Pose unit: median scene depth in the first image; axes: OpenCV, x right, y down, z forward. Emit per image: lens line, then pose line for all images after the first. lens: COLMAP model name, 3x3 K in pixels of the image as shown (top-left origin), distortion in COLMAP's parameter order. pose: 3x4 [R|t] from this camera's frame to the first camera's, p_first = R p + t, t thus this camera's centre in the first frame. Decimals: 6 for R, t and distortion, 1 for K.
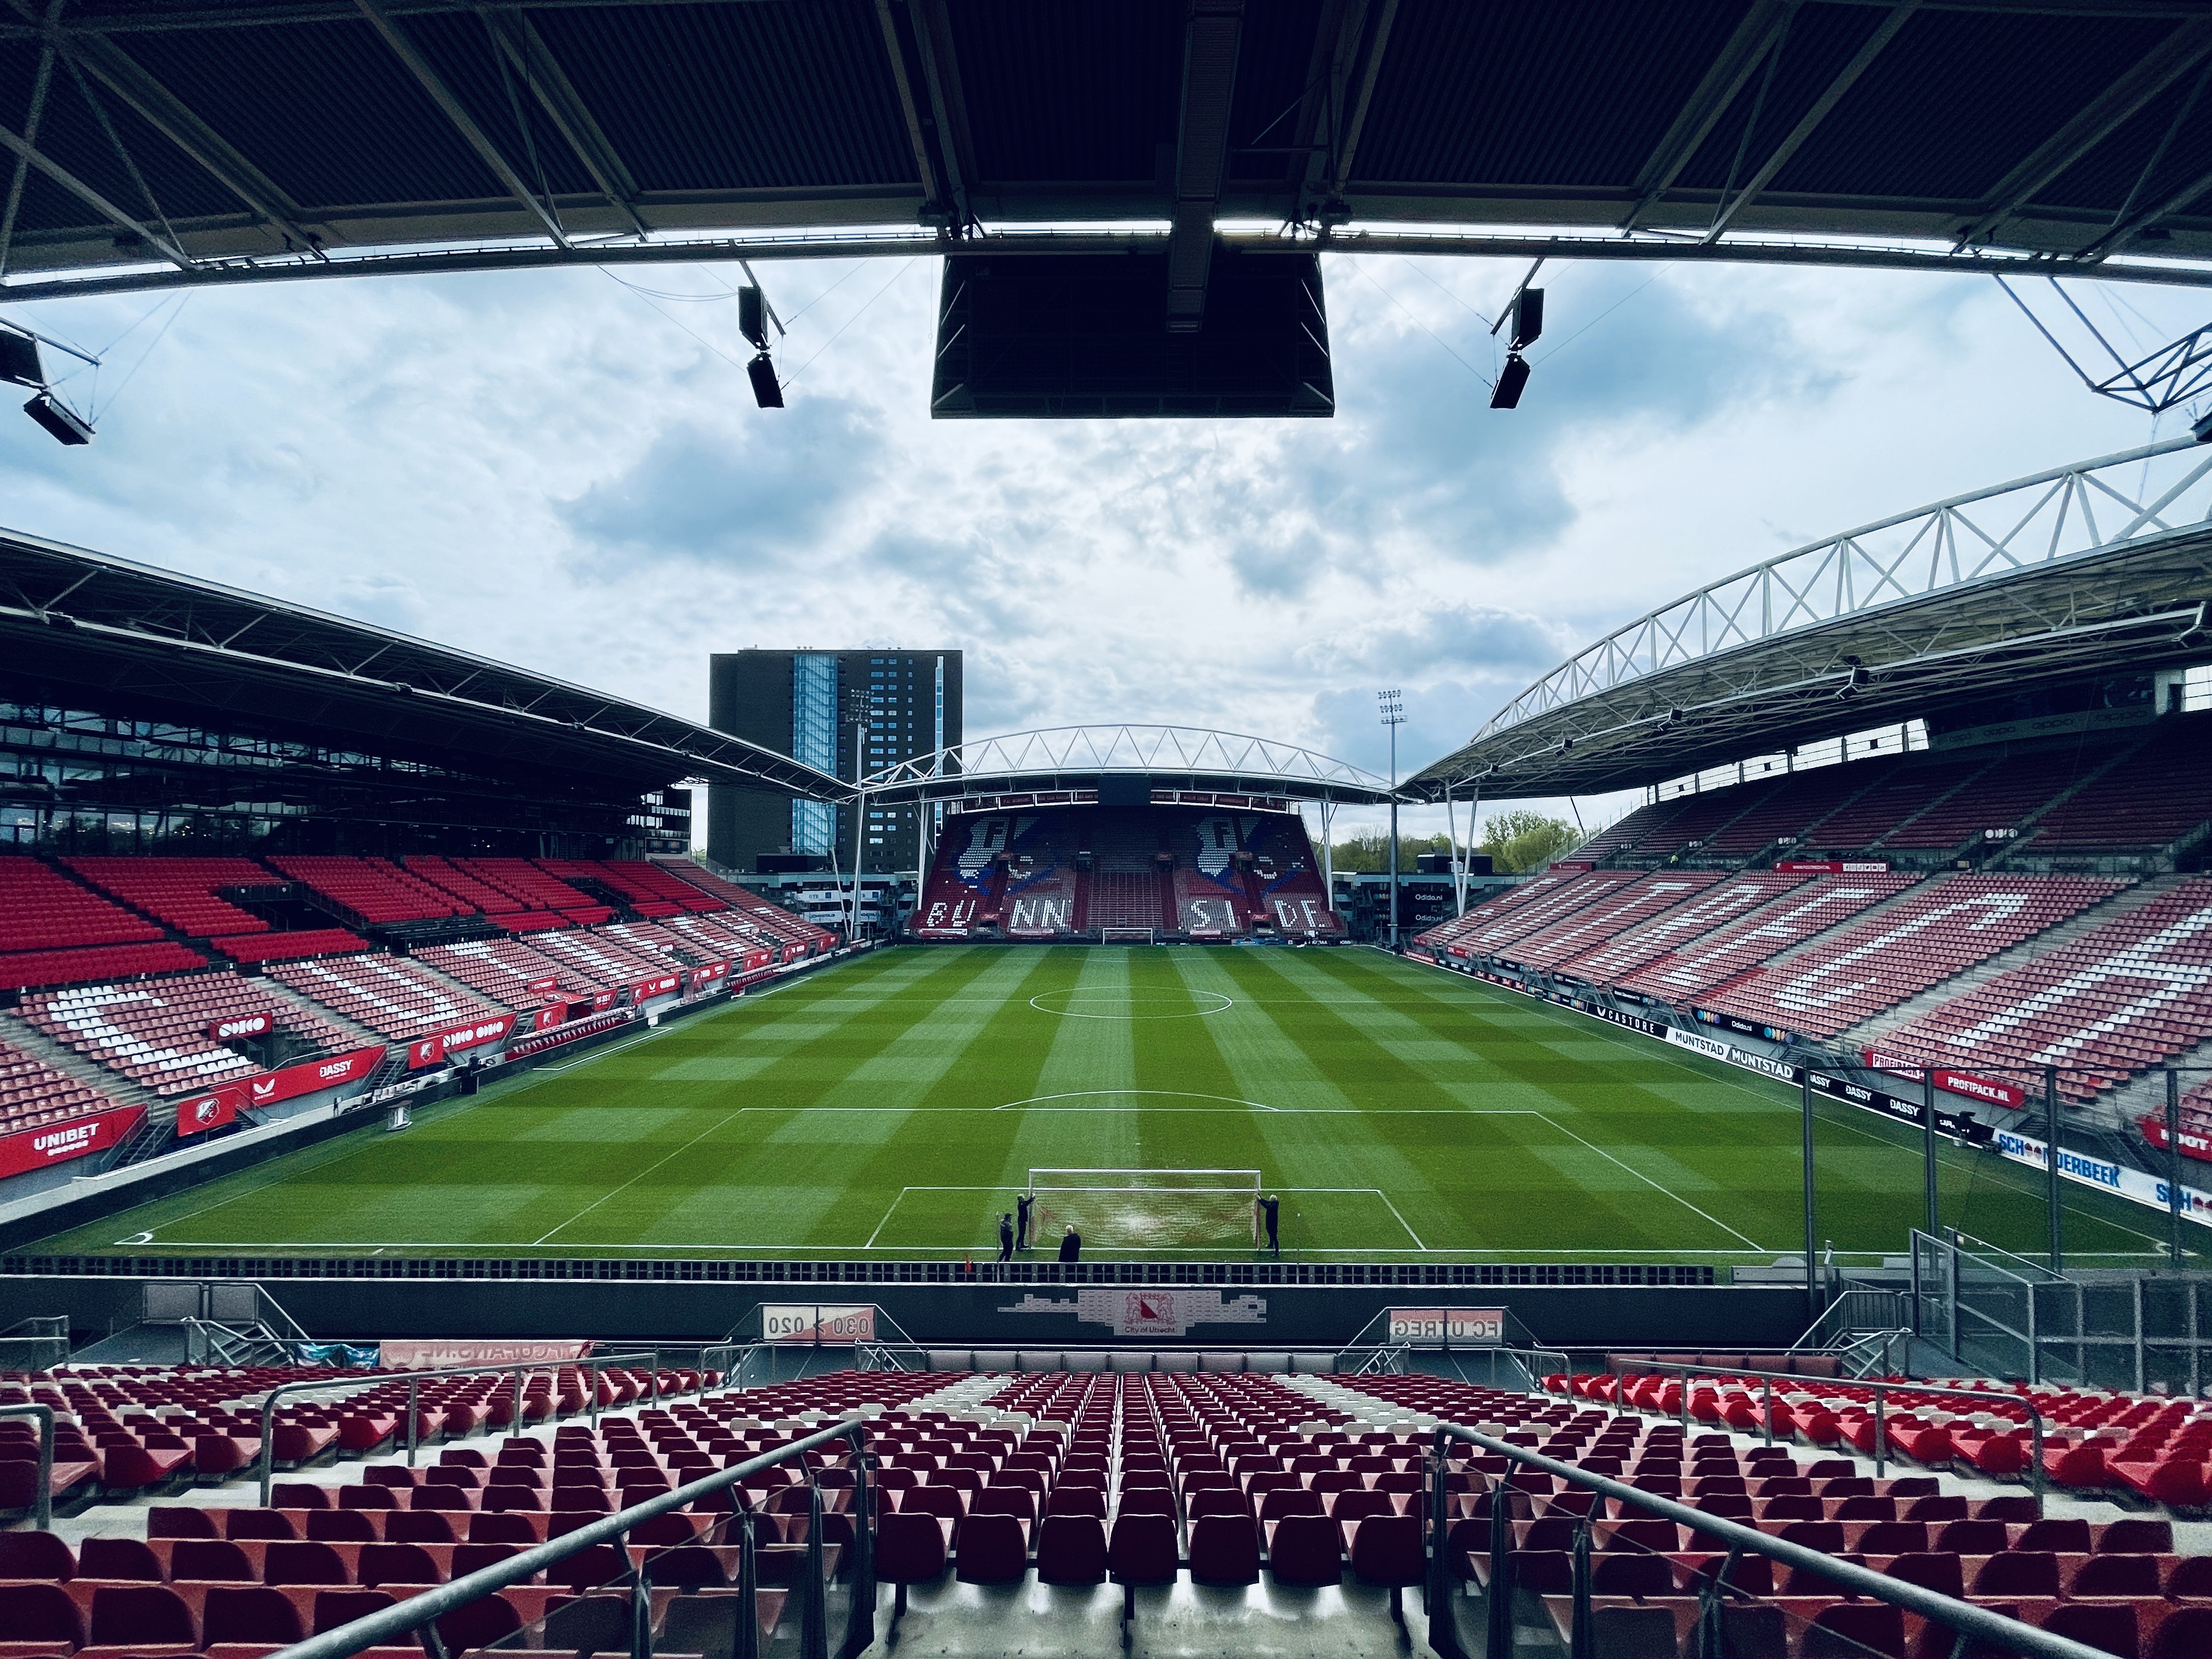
lens RADIAL K [[890.0, 0, 1114.9], [0, 890.0, 831.3], [0, 0, 1]] dist [-0.001343, -0.000459]
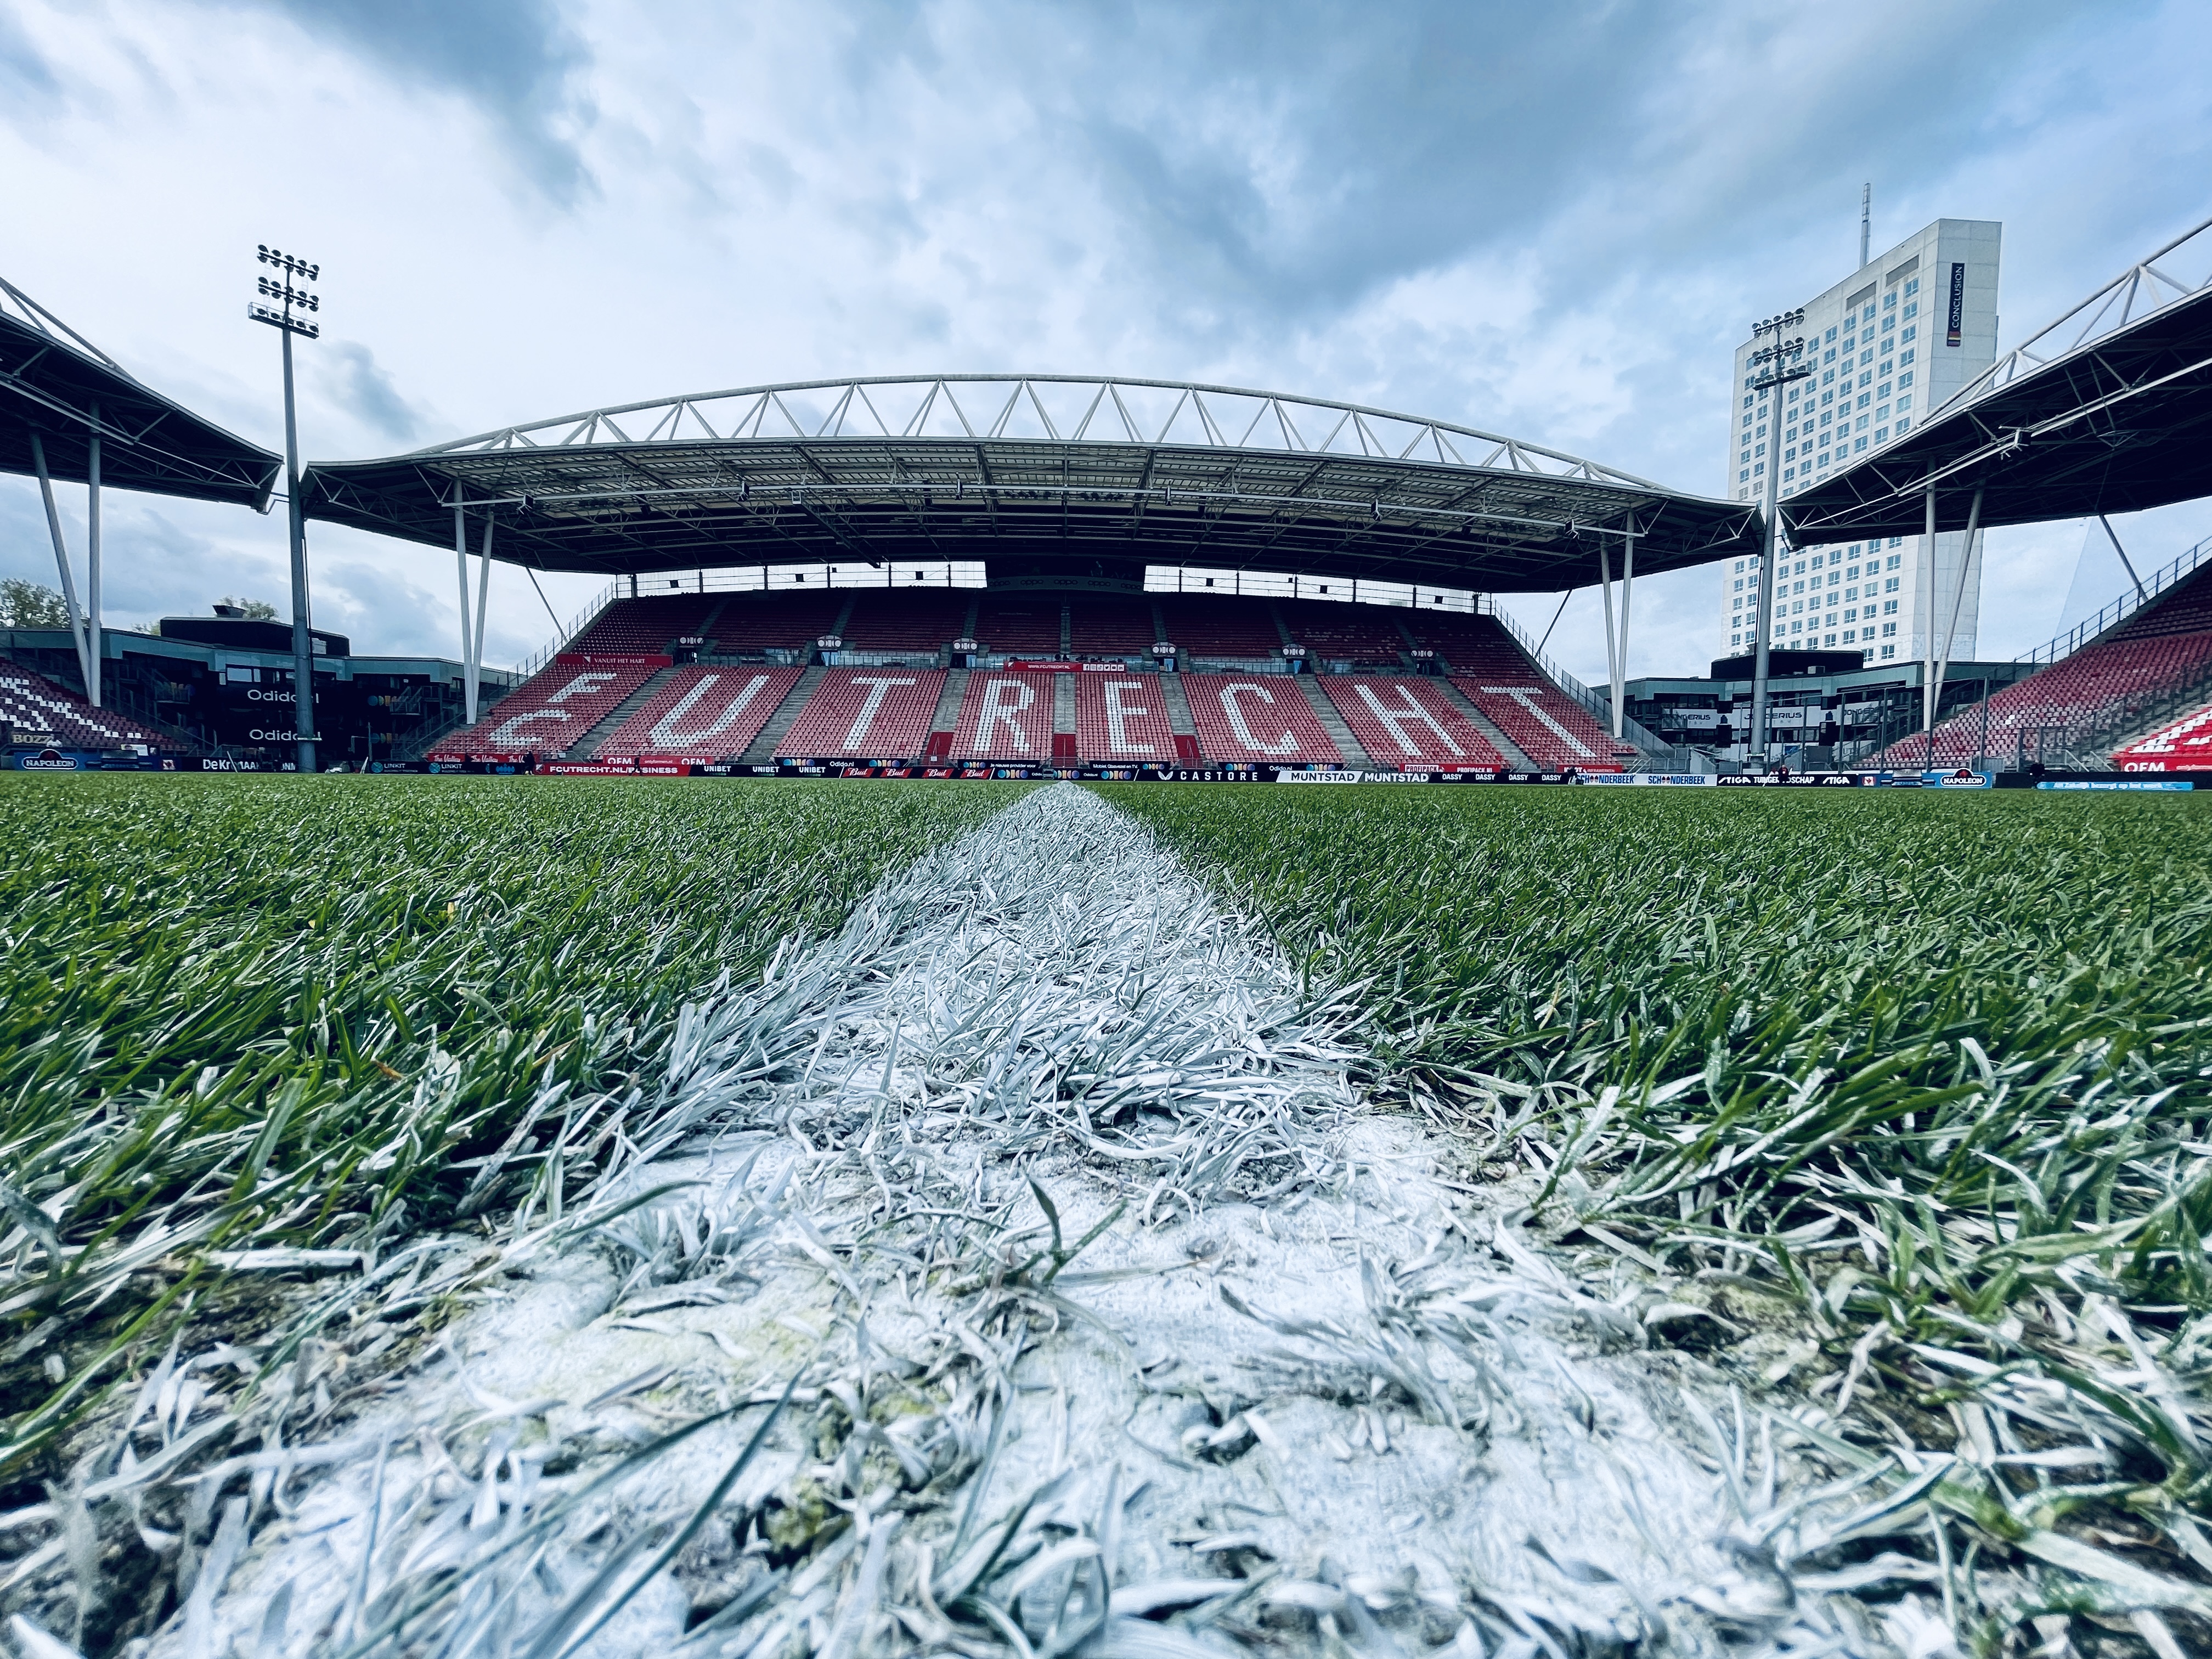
lens RADIAL K [[890.0, 0, 1114.9], [0, 890.0, 831.3], [0, 0, 1]] dist [-0.001343, -0.000459]
pose [[-0.068569, -0.059347, 0.995880, -0.250544], [-0.043558, 0.997455, 0.056442, 0.121619], [-0.996695, -0.039509, -0.070980, 0.645371]]
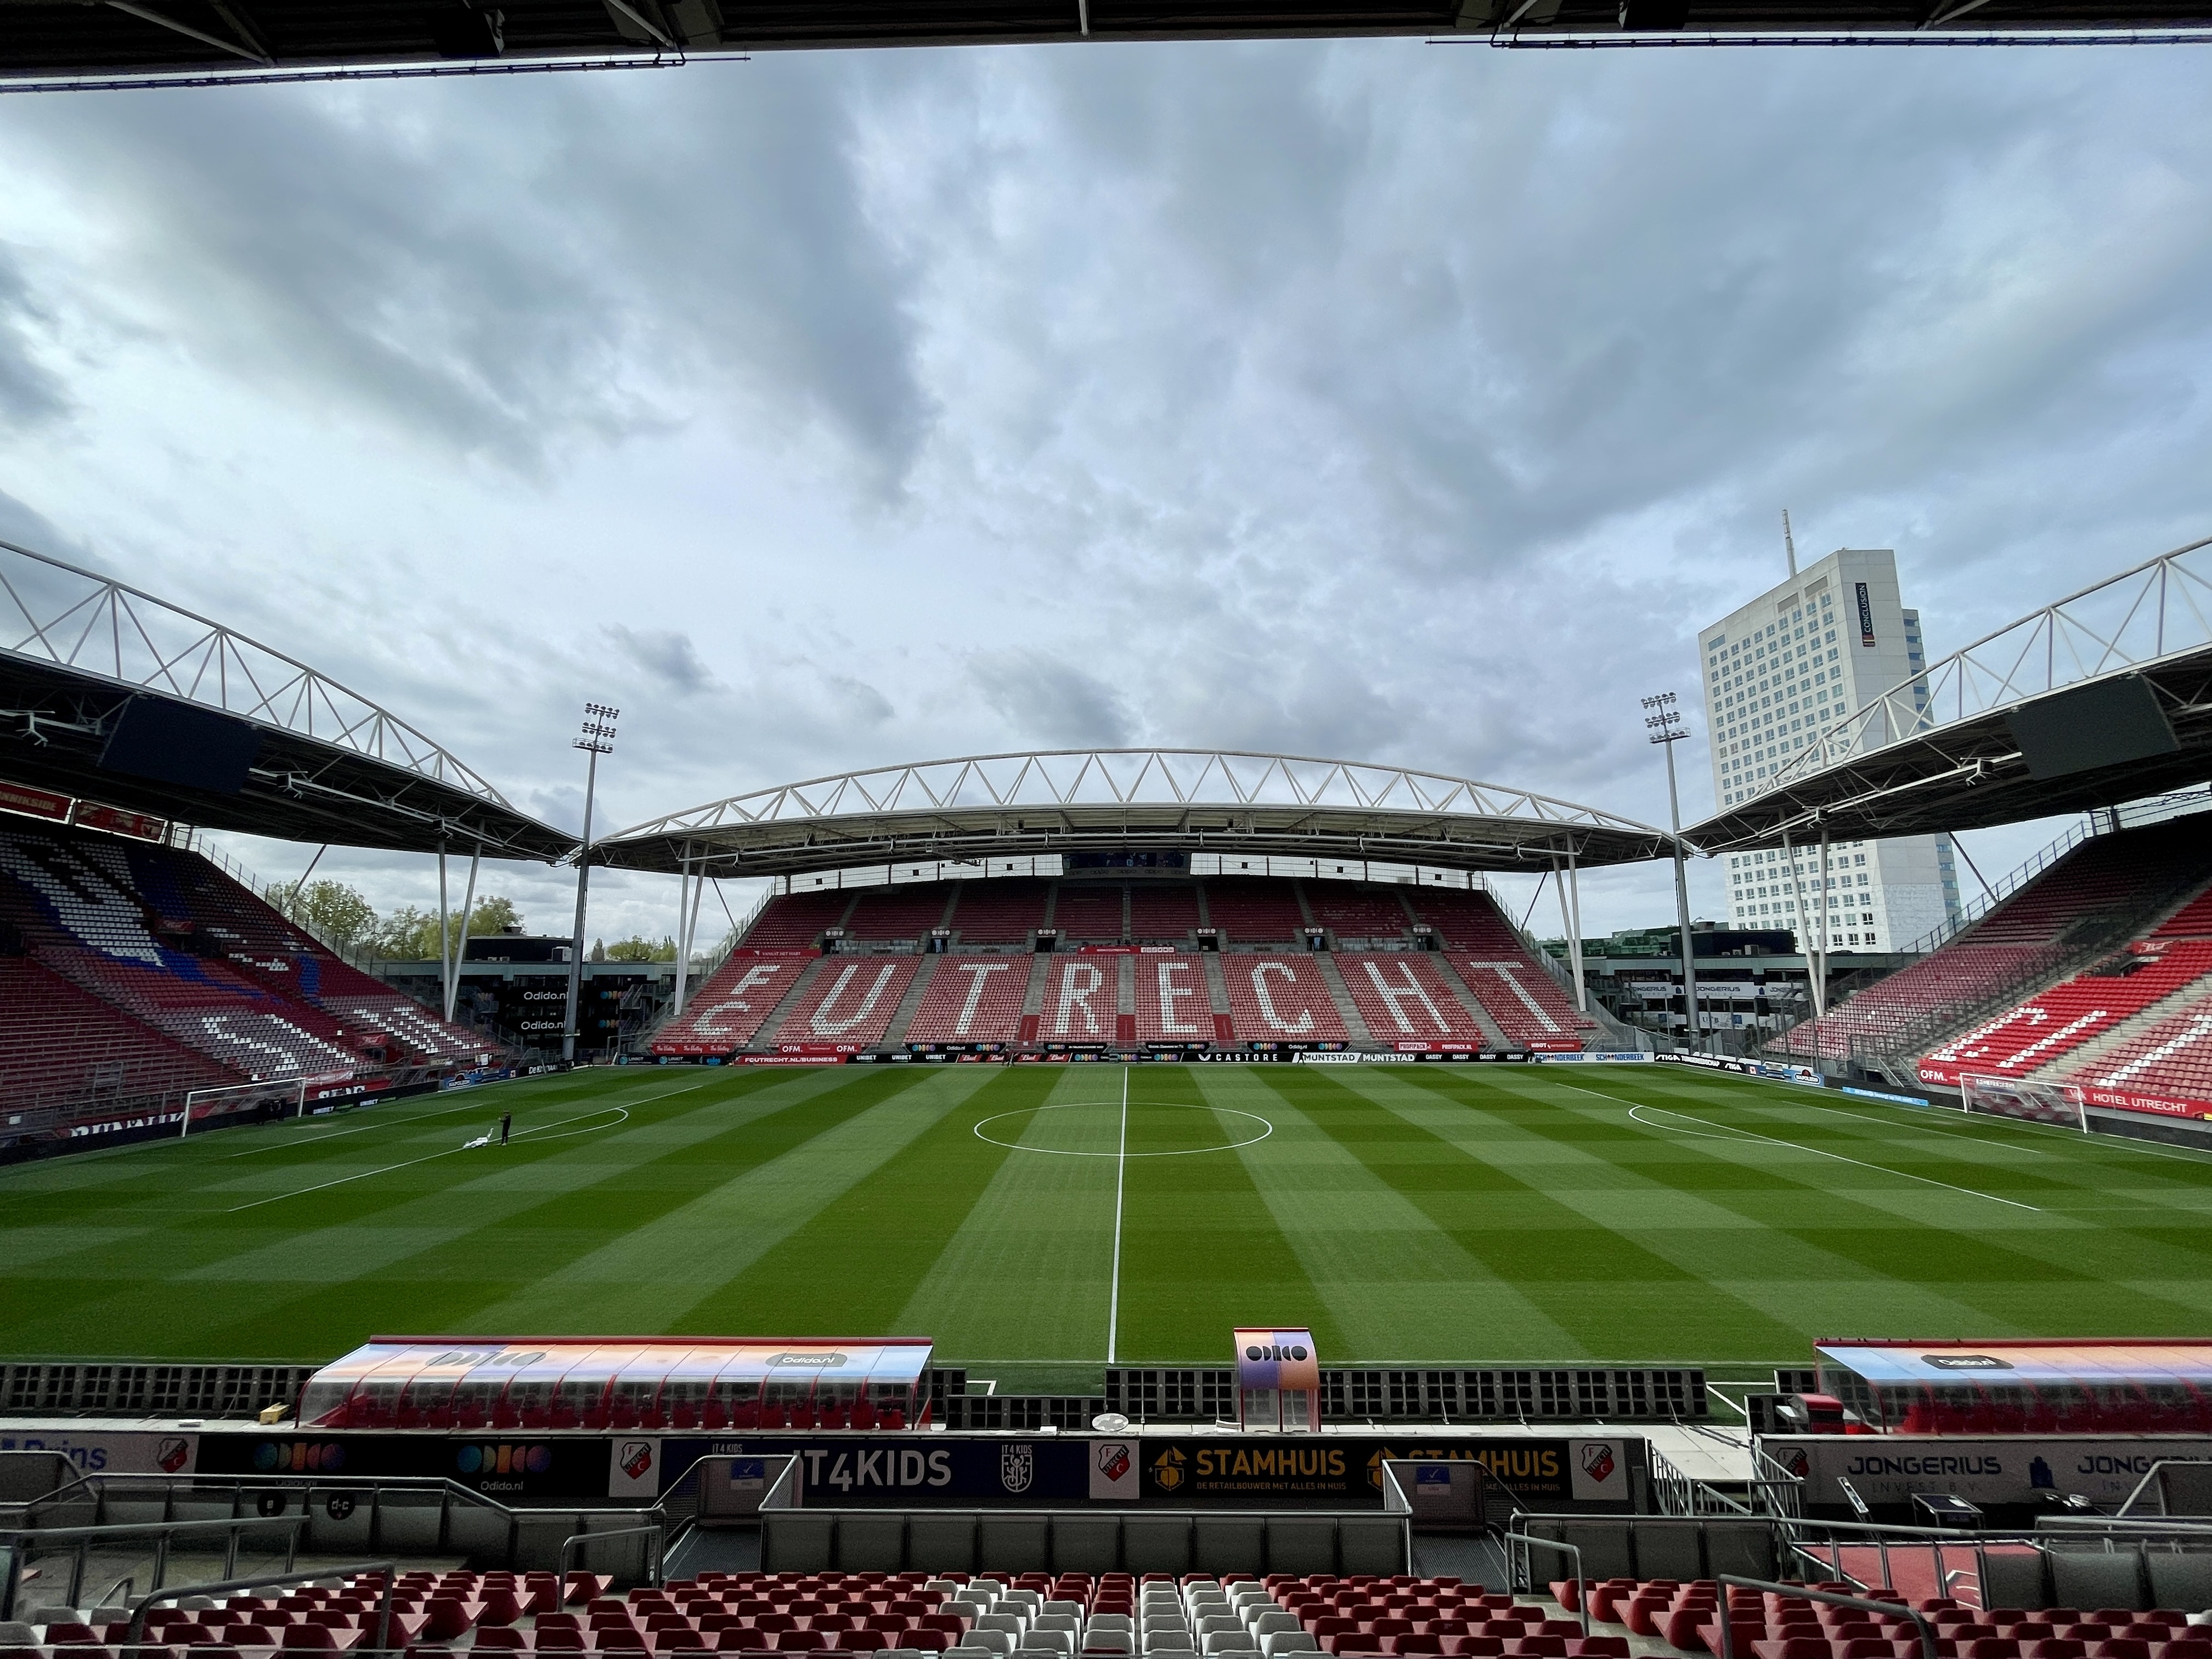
lens RADIAL K [[890.0, 0, 1114.9], [0, 890.0, 831.3], [0, 0, 1]] dist [-0.001343, -0.000459]
pose [[0.005572, 0.155629, 0.987800, -0.436927], [-0.029453, 0.987412, -0.155402, 0.048001], [-0.999551, -0.028228, 0.010086, 0.645654]]
